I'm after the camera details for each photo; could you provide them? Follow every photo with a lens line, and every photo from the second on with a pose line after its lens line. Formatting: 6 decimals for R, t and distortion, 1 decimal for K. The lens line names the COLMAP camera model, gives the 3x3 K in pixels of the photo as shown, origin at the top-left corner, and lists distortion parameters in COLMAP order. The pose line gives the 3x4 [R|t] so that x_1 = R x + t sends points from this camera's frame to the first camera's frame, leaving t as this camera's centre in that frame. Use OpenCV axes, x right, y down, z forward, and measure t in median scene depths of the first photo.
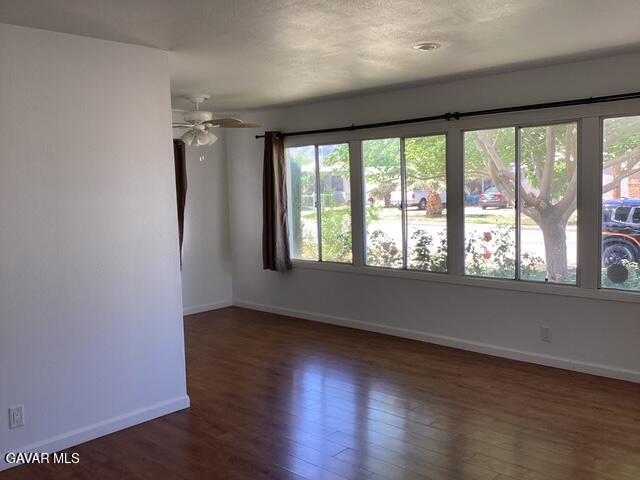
lens RADIAL K [[577.7, 0, 320.0], [0, 577.7, 240.0], [0, 0, 1]] dist [0.003579, -0.002698]
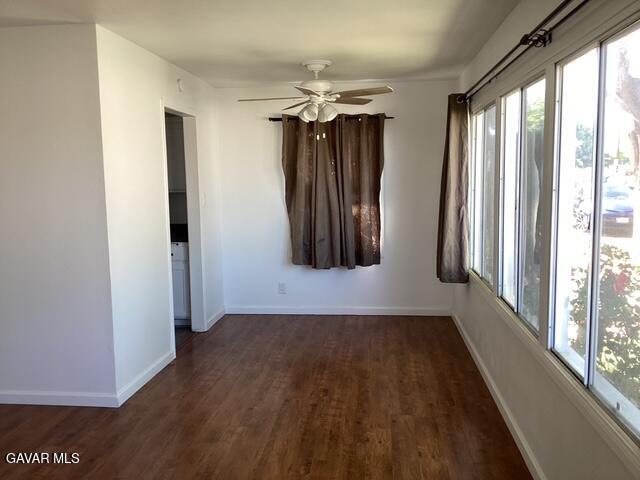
lens RADIAL K [[577.7, 0, 320.0], [0, 577.7, 240.0], [0, 0, 1]] dist [0.003579, -0.002698]
pose [[0.596966, 0.107788, -0.794992, 0.500055], [-0.069220, 0.994158, 0.082813, -0.062191], [0.799274, 0.005593, 0.600940, 0.497454]]
